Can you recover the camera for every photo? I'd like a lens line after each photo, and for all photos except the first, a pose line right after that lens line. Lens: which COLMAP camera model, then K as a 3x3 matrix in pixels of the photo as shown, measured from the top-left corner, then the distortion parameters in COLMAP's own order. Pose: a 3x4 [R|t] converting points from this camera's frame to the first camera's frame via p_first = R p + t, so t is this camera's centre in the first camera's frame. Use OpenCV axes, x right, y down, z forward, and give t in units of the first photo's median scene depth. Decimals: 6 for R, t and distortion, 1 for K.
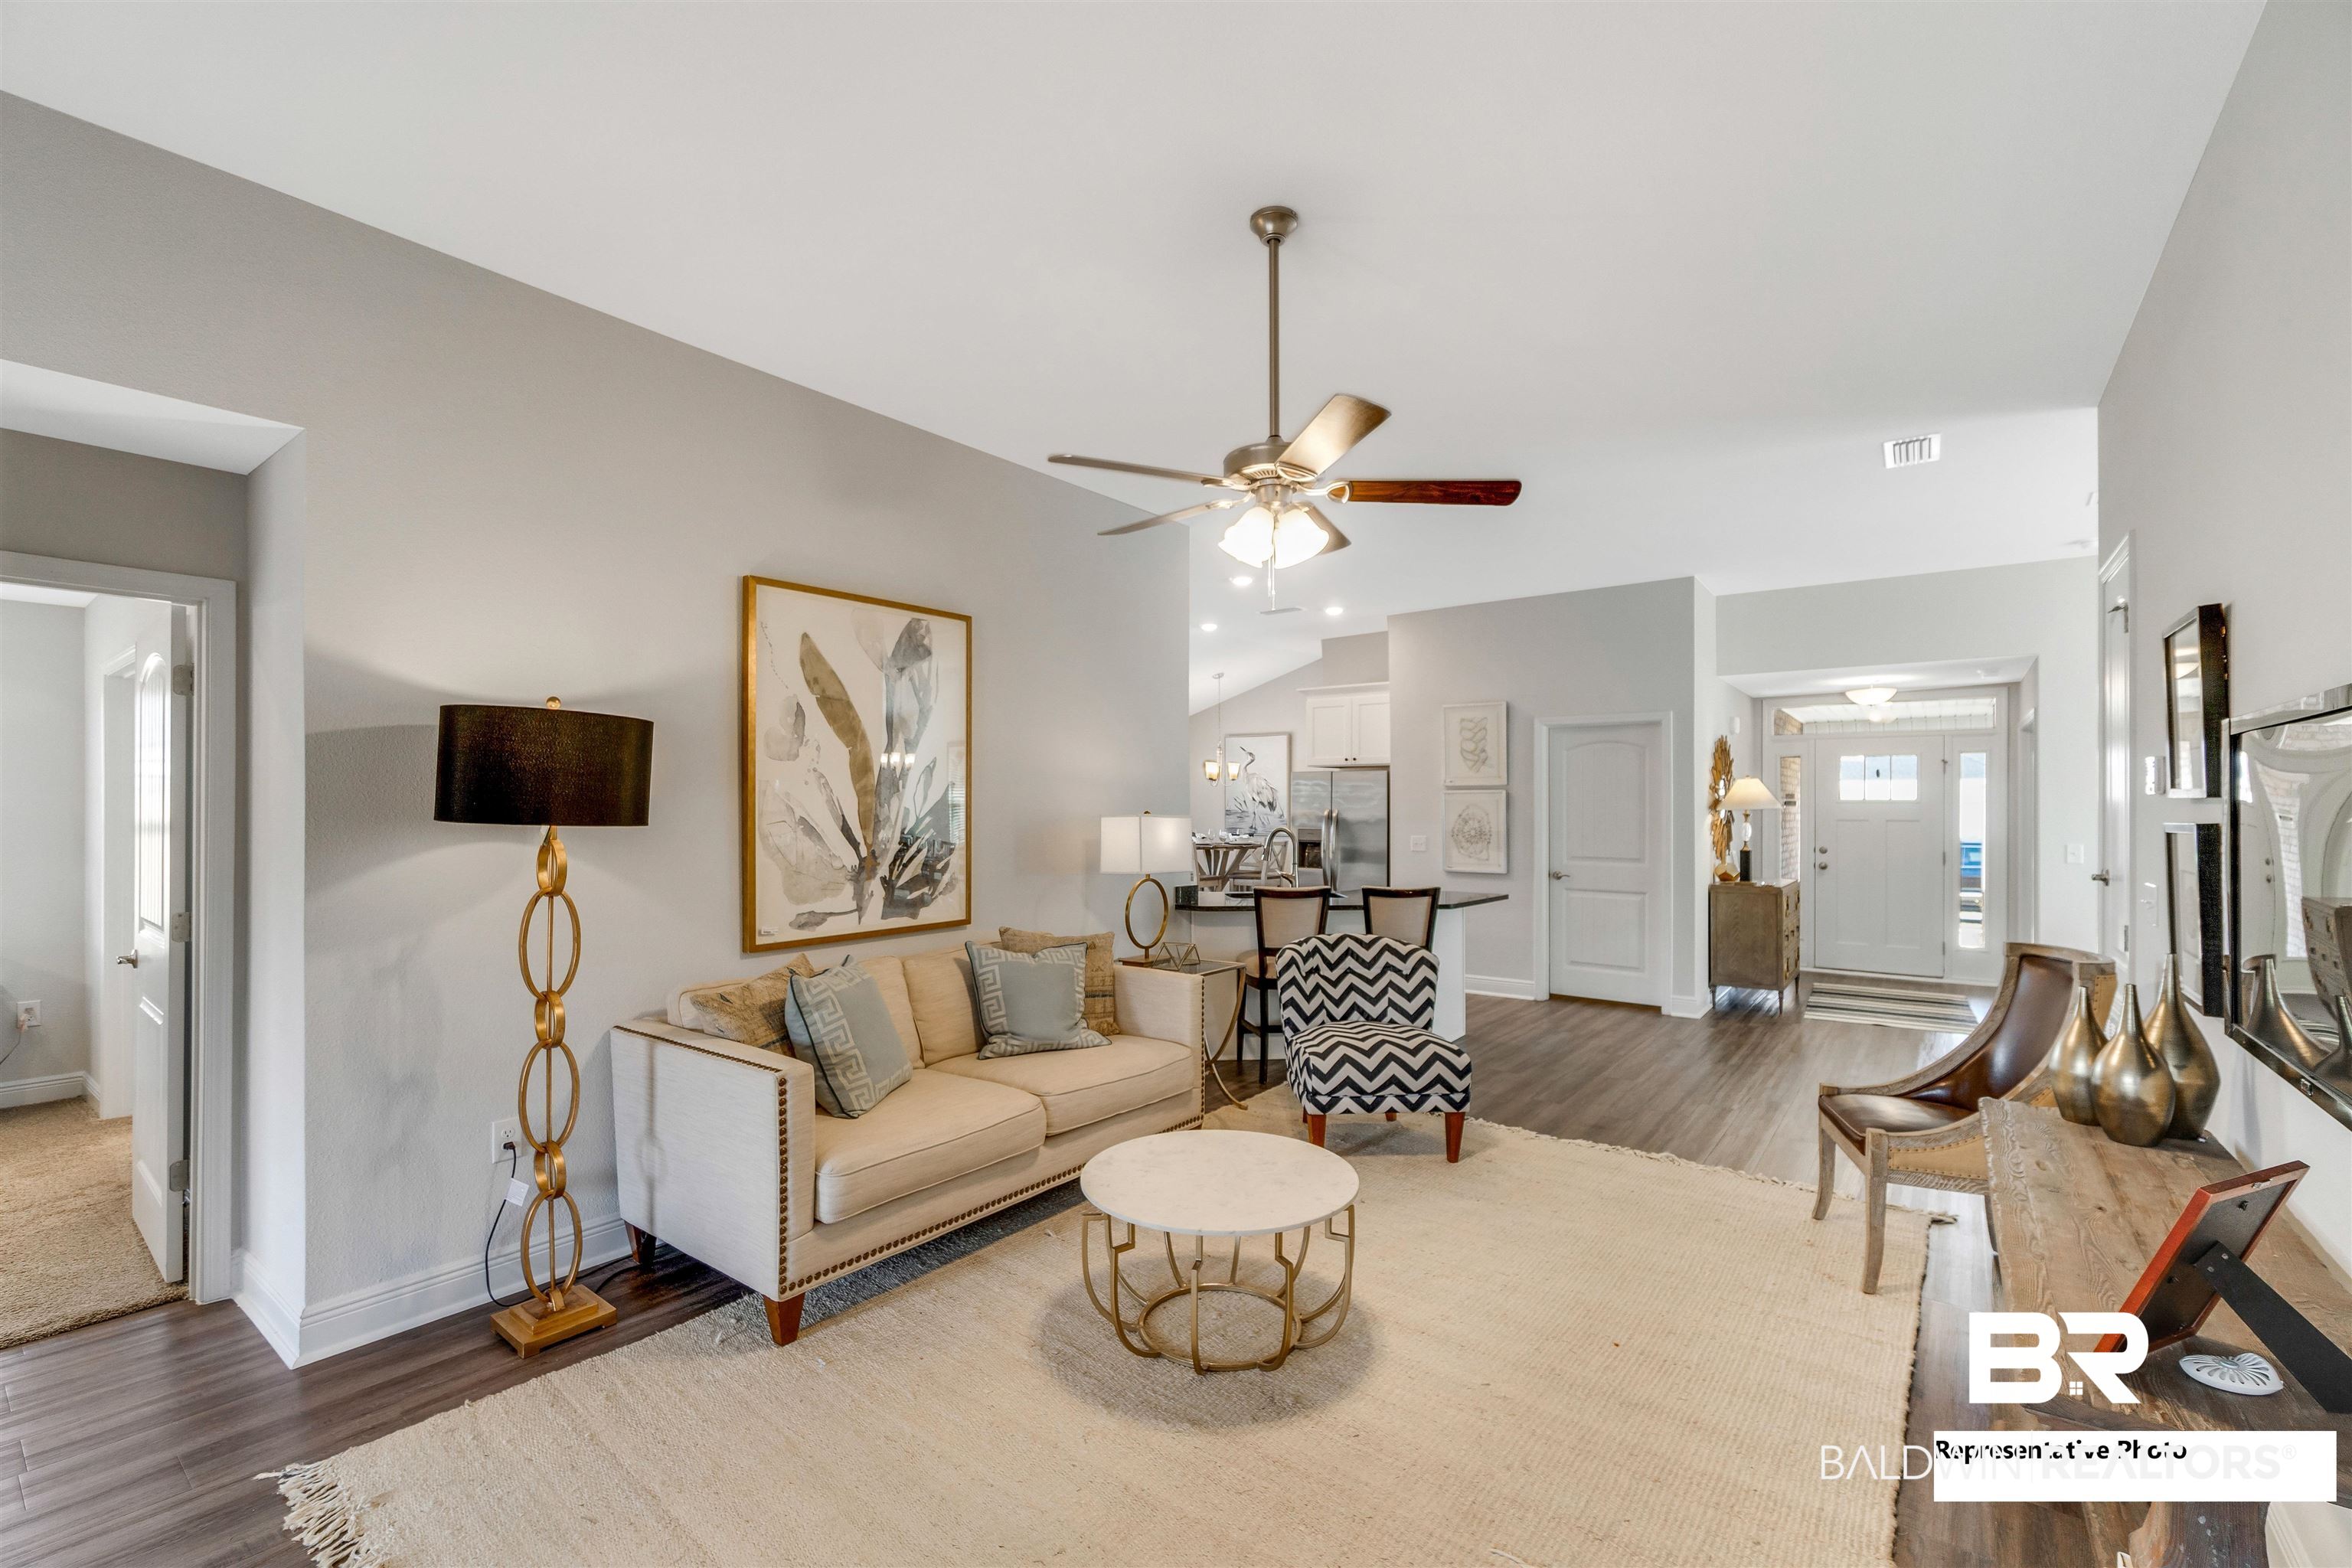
lens RADIAL K [[1031.5, 0, 1167.4], [0, 1031.5, 798.1], [0, 0, 1]] dist [0.001309, -0.000263]
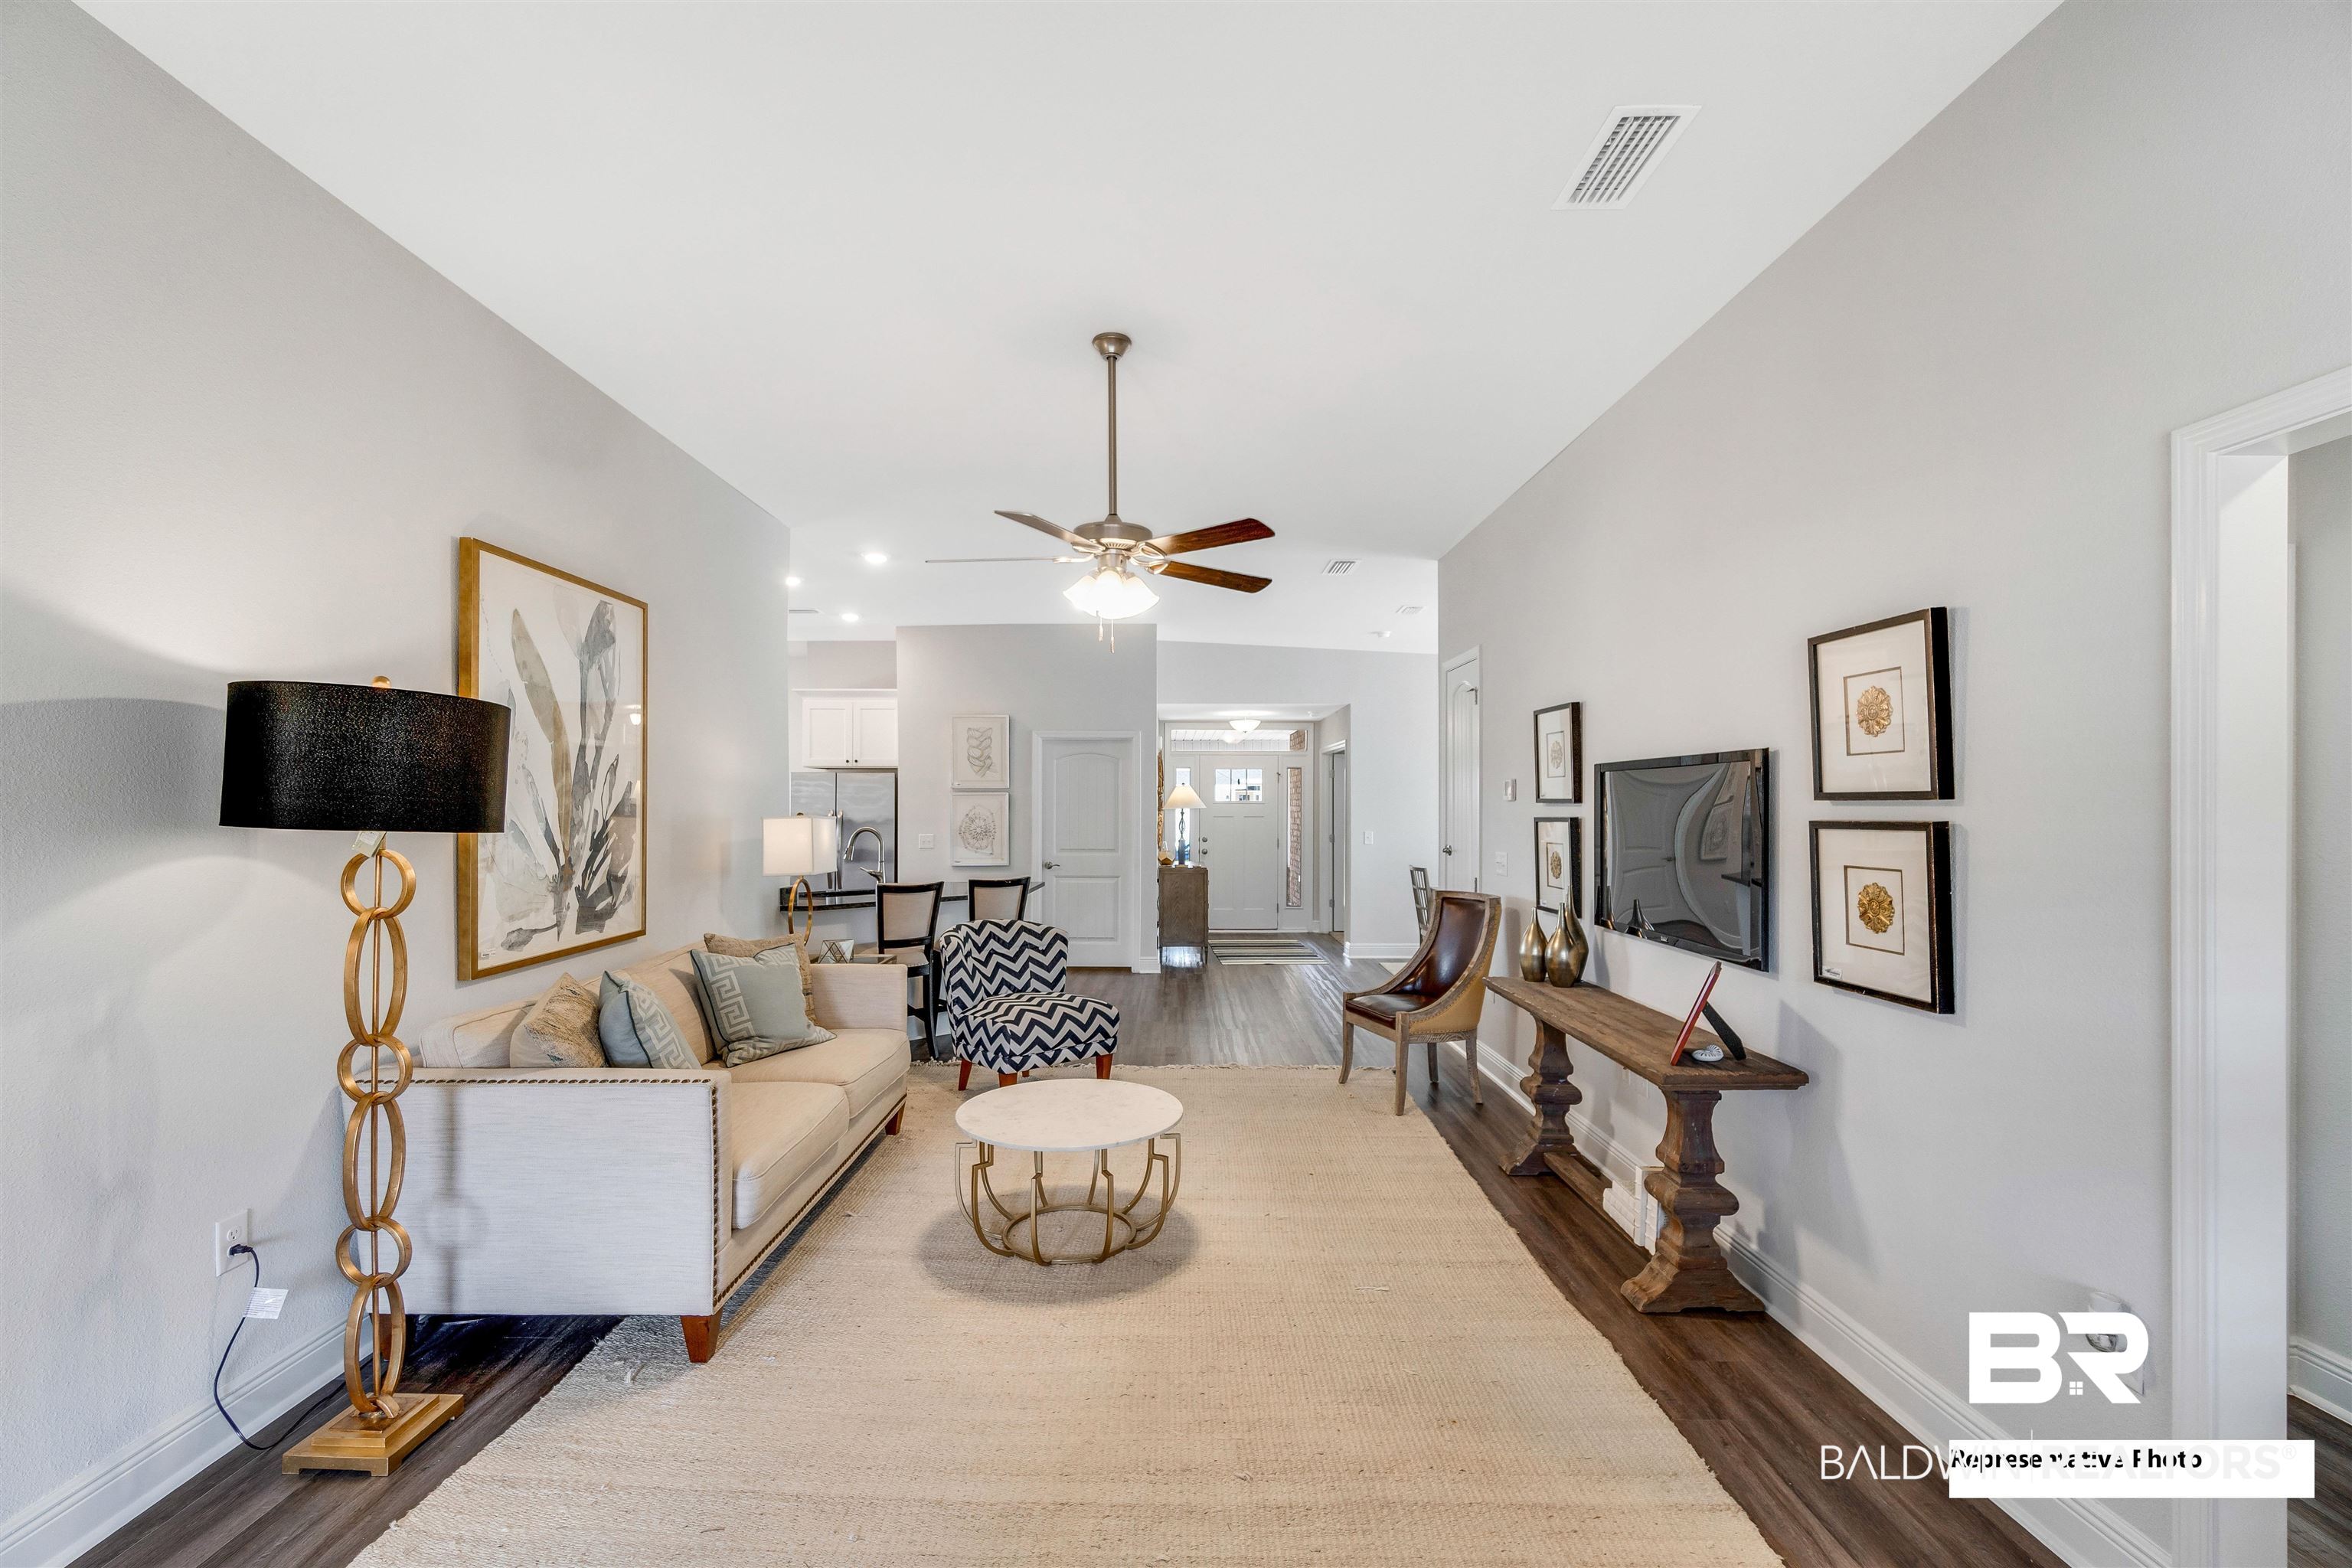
lens RADIAL K [[1031.5, 0, 1177.0], [0, 1031.5, 795.0], [0, 0, 1]] dist [0.001309, -0.000263]
pose [[0.789623, 0.006527, 0.613557, -0.407035], [-0.005148, 0.999979, -0.004013, -0.002596], [-0.613571, 0.000010, 0.789640, -0.028769]]
